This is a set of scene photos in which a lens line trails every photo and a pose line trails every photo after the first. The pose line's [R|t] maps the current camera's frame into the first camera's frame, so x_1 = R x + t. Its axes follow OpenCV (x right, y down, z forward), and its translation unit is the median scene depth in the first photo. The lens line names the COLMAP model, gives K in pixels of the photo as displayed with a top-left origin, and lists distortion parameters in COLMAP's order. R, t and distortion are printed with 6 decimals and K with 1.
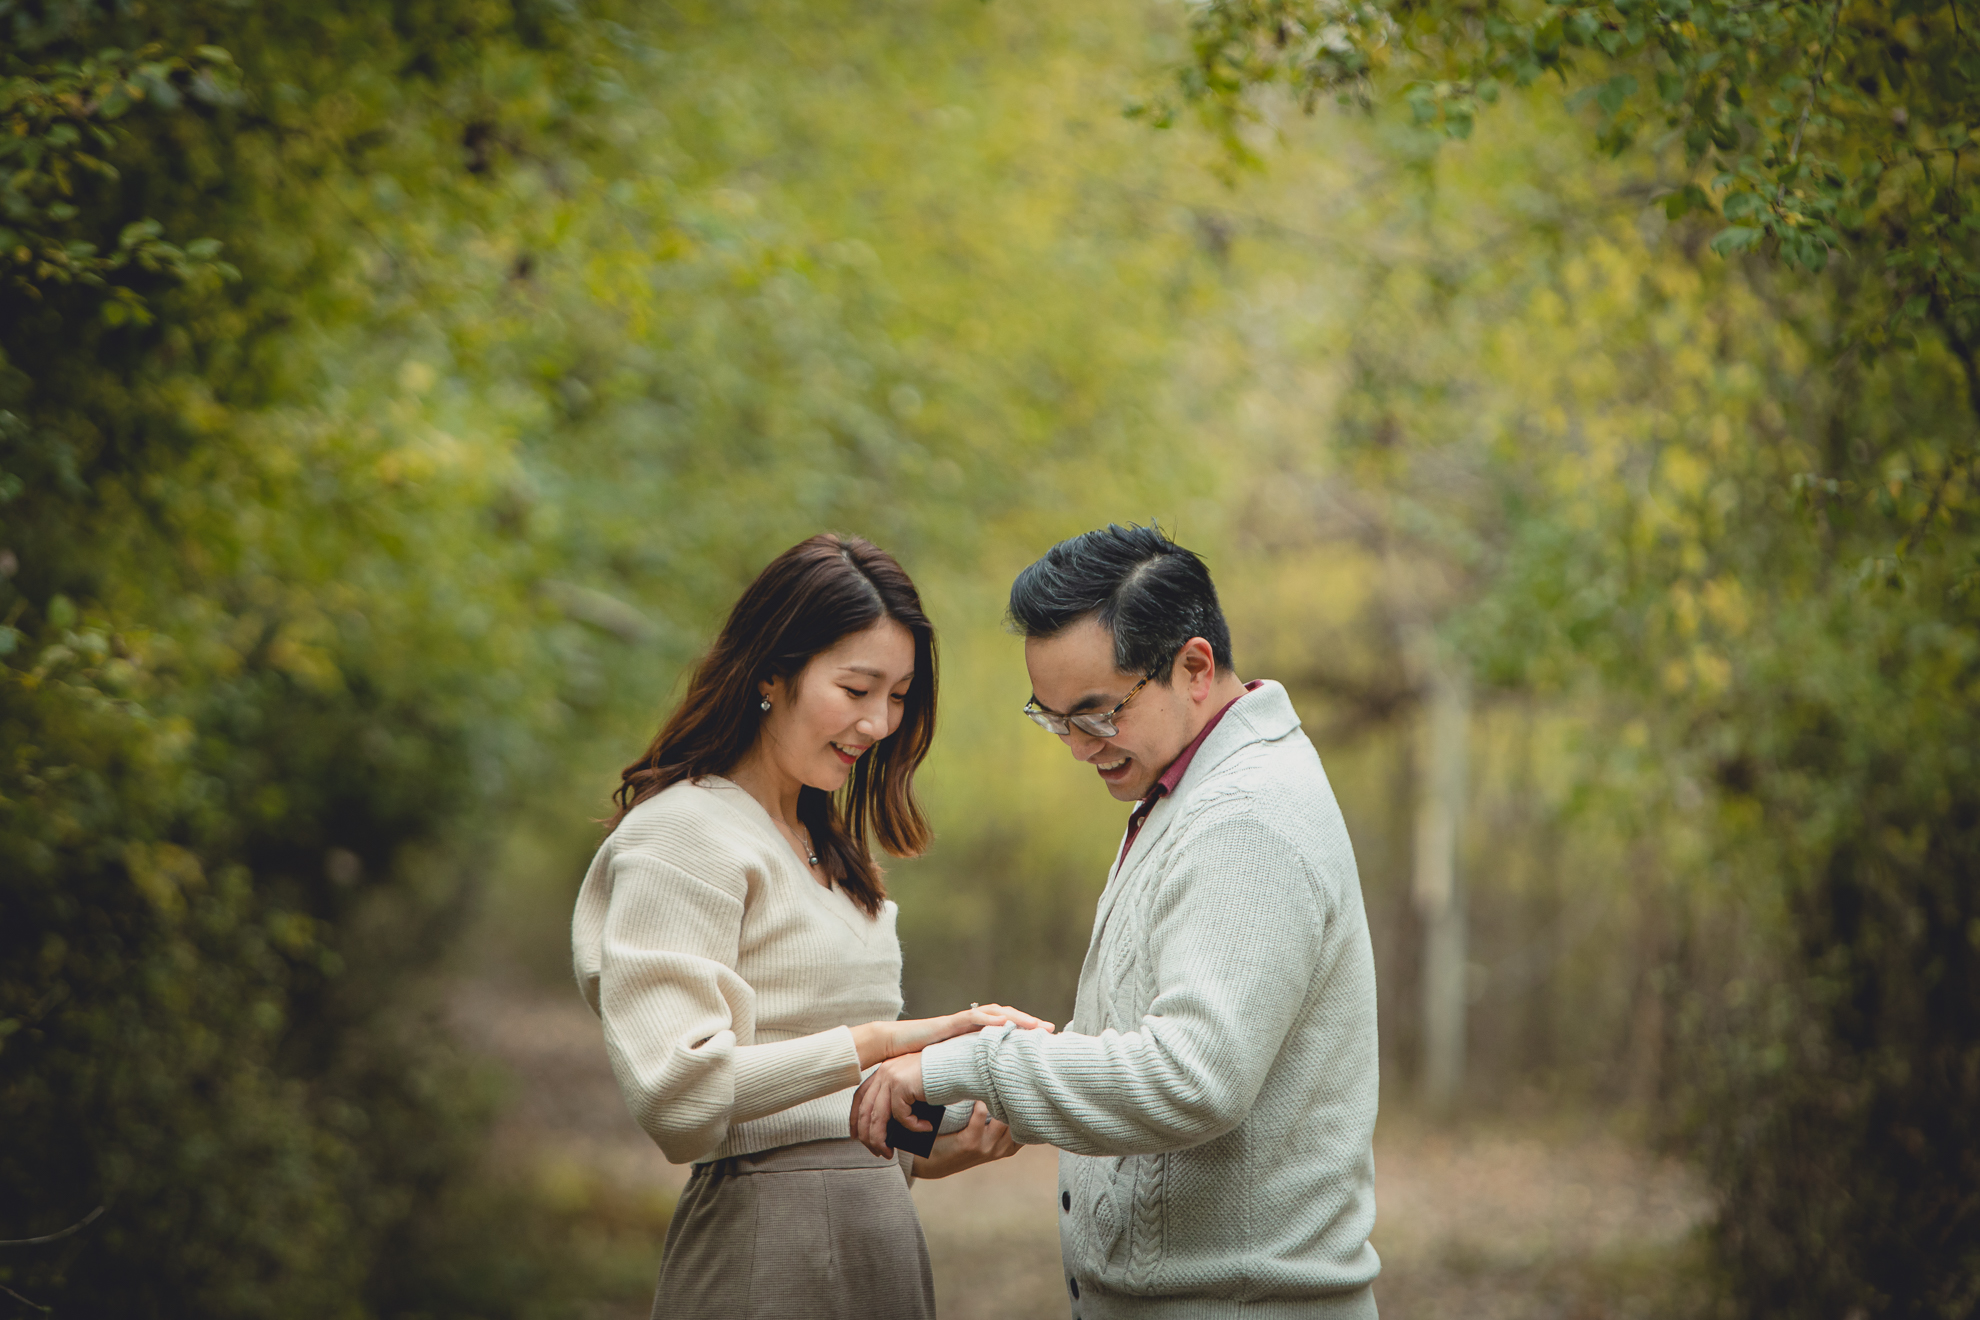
lens RADIAL K [[10974.7, 0, 990.0], [0, 10974.7, 660.0], [0, 0, 1]] dist [0.419133, 20.133767]
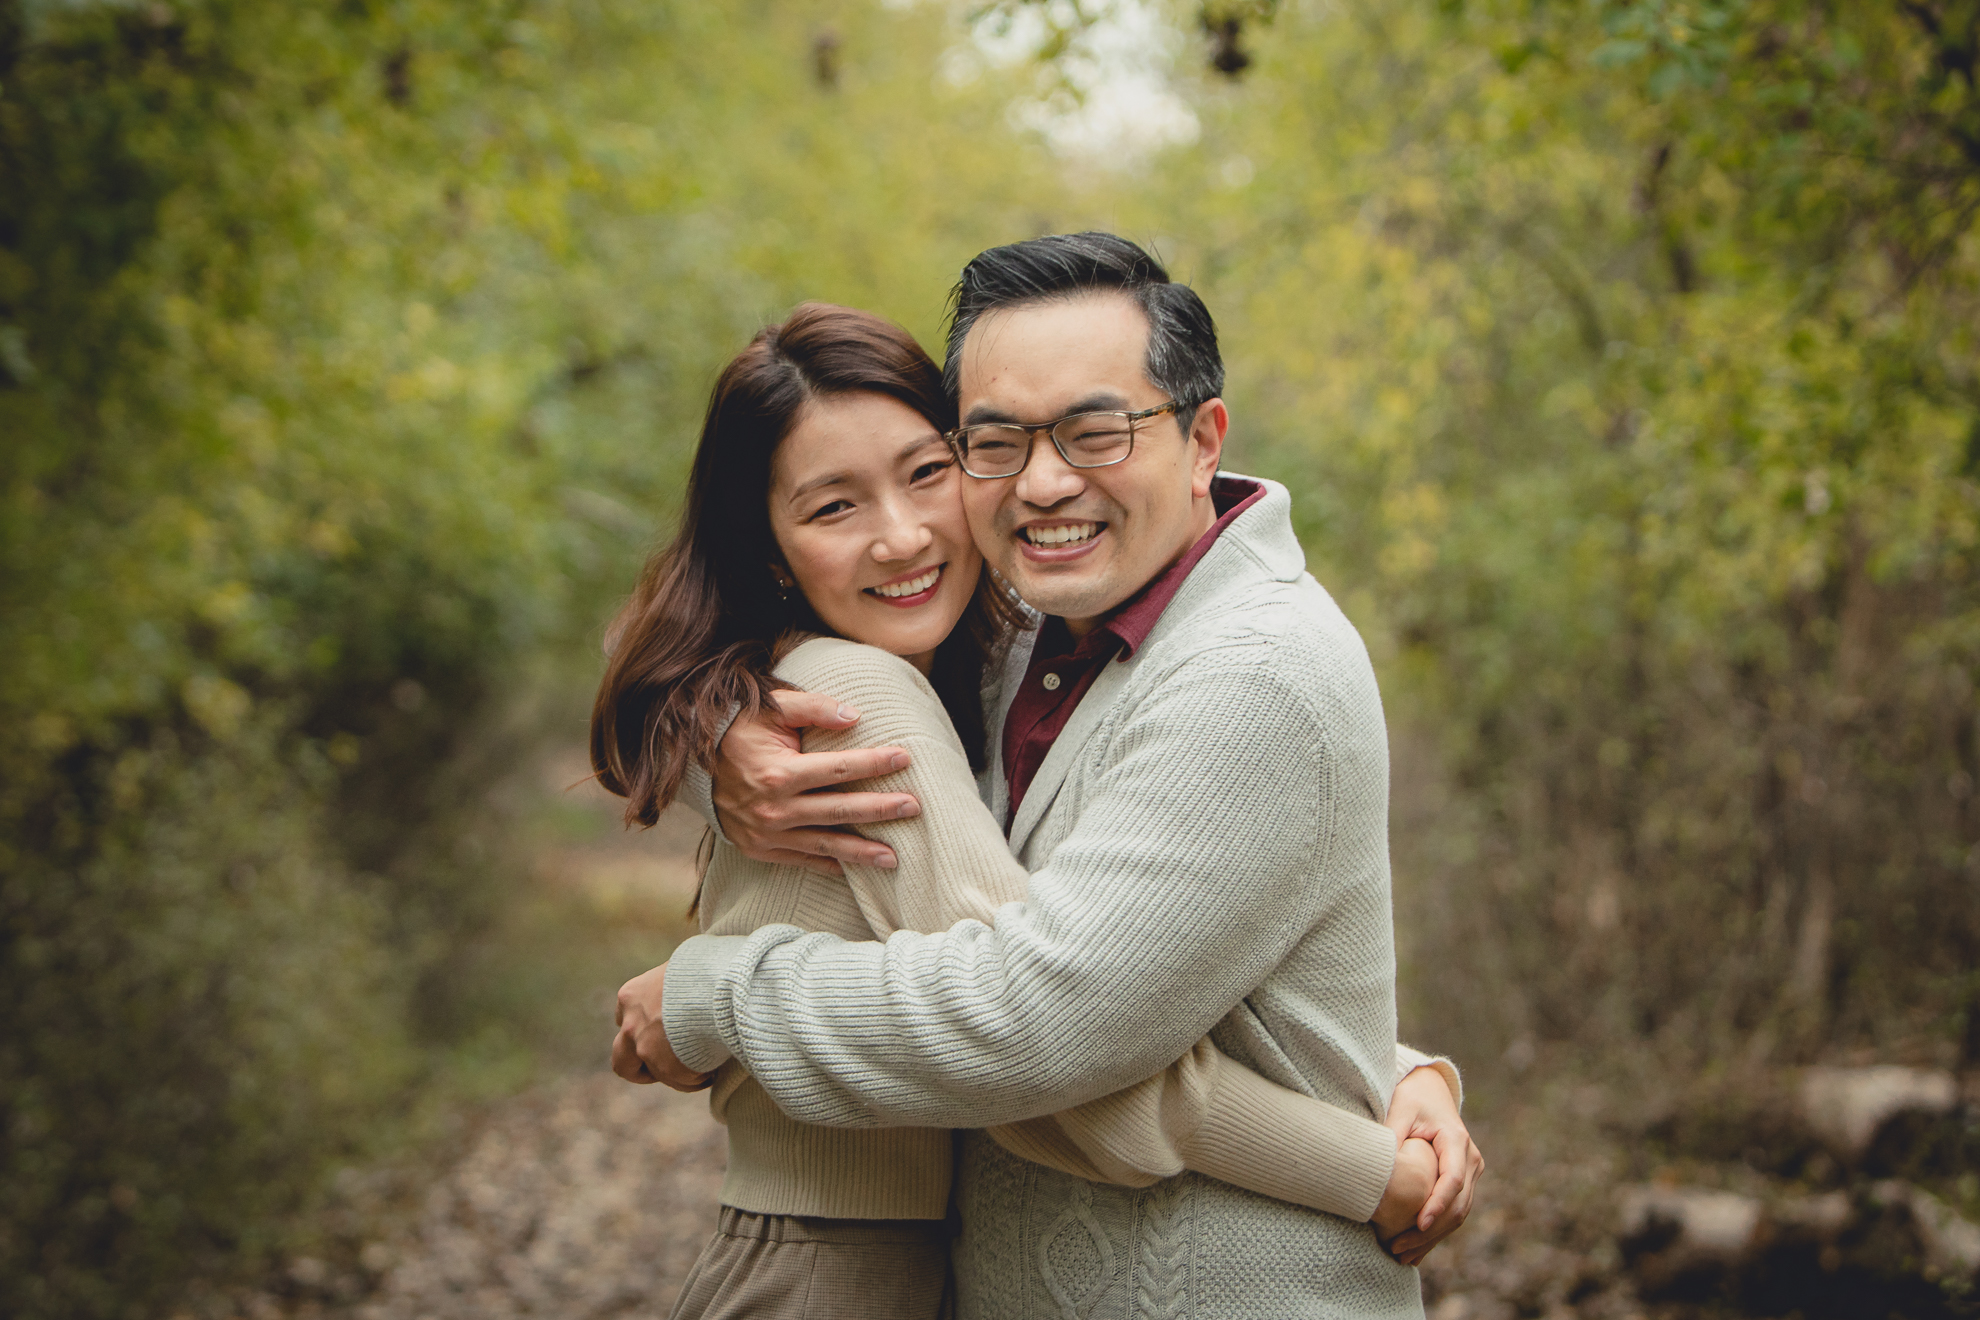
lens RADIAL K [[4812.1, 0, 990.0], [0, 4812.1, 660.0], [0, 0, 1]] dist [0.105864, 0.369912]
pose [[0.999961, 0.003135, 0.008291, 0.009325], [-0.003252, 0.999894, 0.014191, 0.005727], [-0.008246, -0.014217, 0.999865, 0.416693]]
